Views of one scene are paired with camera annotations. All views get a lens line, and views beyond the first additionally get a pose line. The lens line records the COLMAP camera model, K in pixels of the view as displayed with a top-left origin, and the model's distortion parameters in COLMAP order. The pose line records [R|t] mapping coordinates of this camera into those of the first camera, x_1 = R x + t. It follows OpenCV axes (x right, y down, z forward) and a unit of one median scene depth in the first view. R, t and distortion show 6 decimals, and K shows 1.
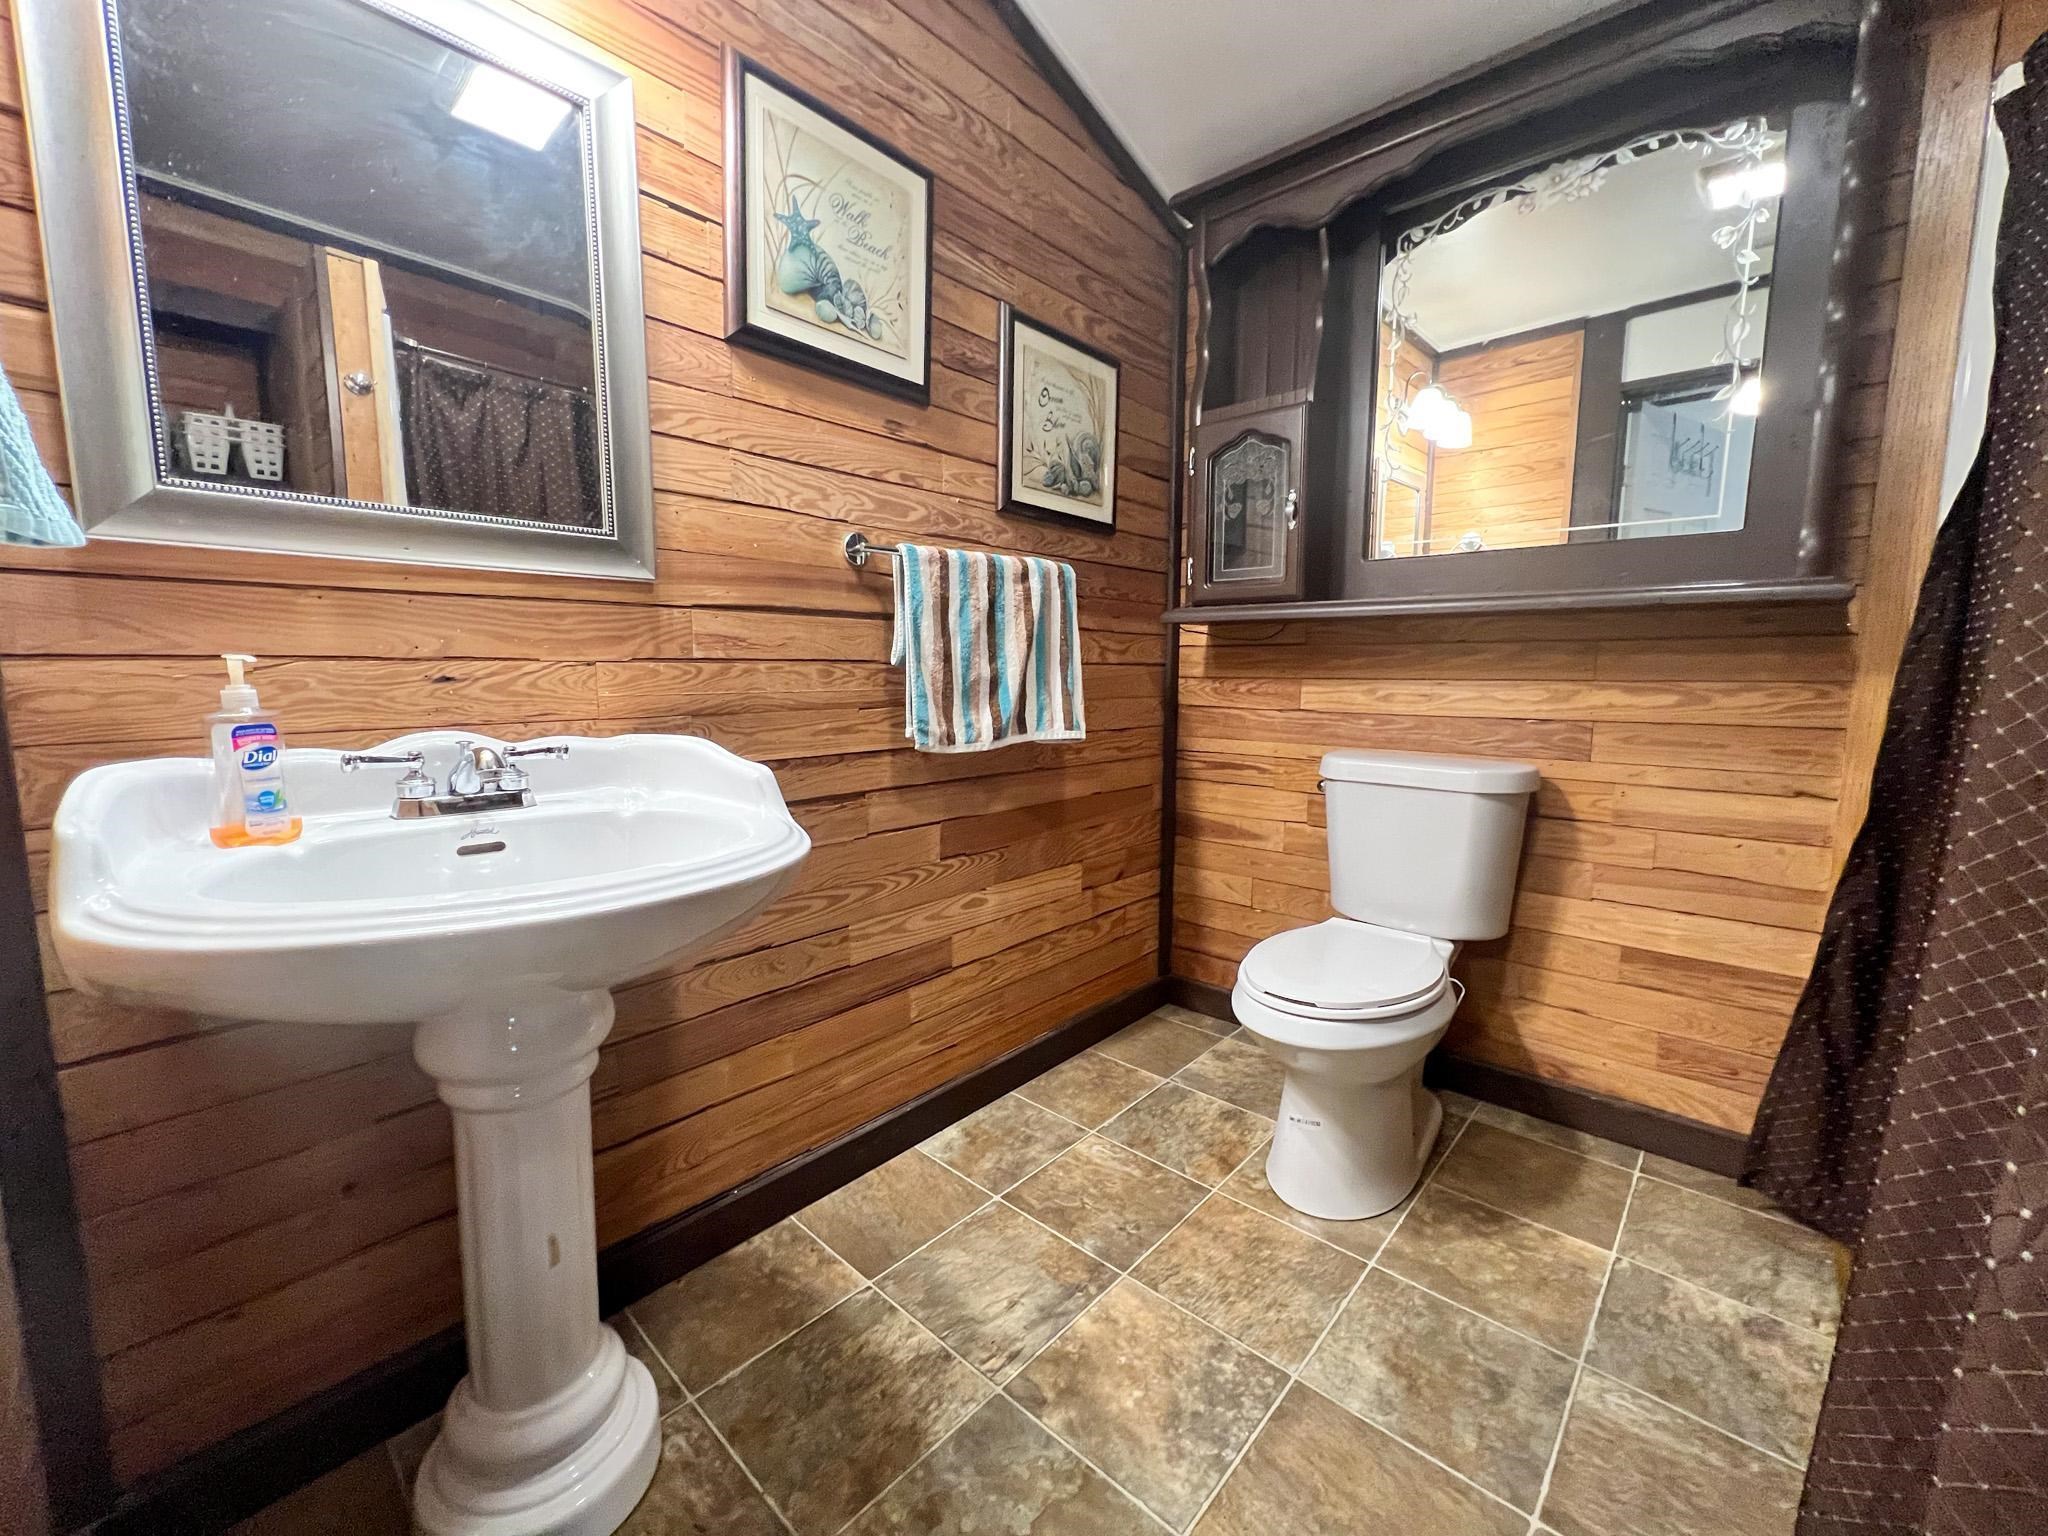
lens RADIAL K [[858.5, 0, 1079.2], [0, 858.5, 753.6], [0, 0, 1]] dist [-0.003294, 0.002704]
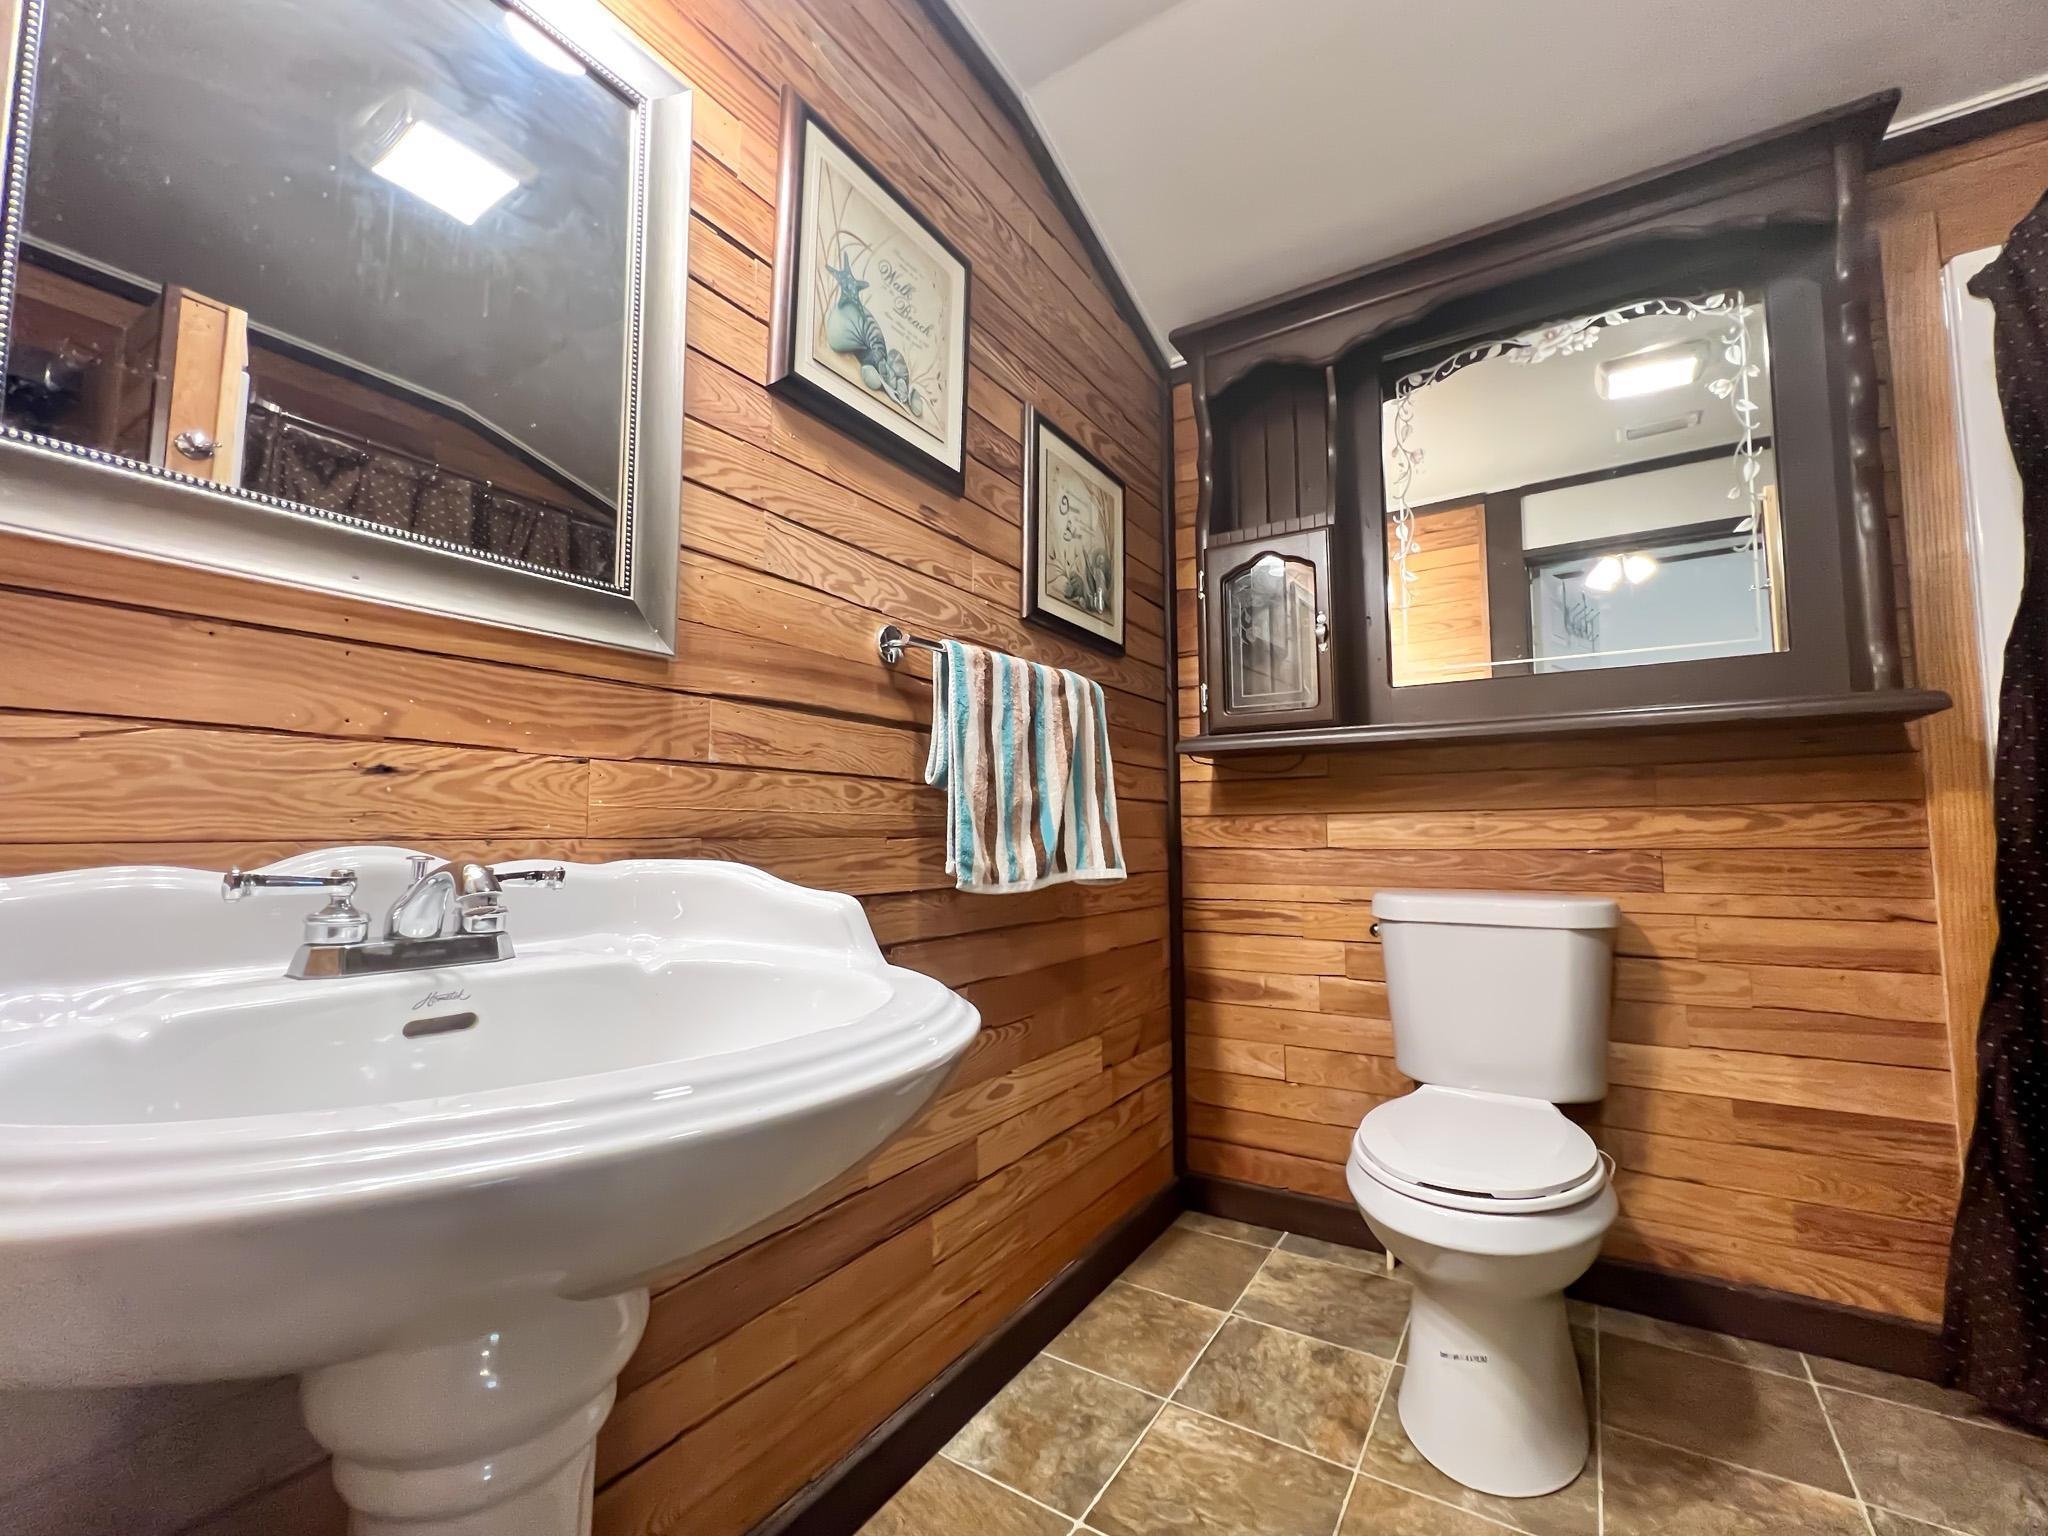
lens RADIAL K [[858.5, 0, 1020.6], [0, 858.5, 765.0], [0, 0, 1]] dist [-0.003294, 0.002704]
pose [[0.985631, 0.007784, 0.168734, -0.262360], [0.026013, 0.980026, -0.197159, 0.040430], [-0.166899, 0.198716, 0.965742, 0.193936]]
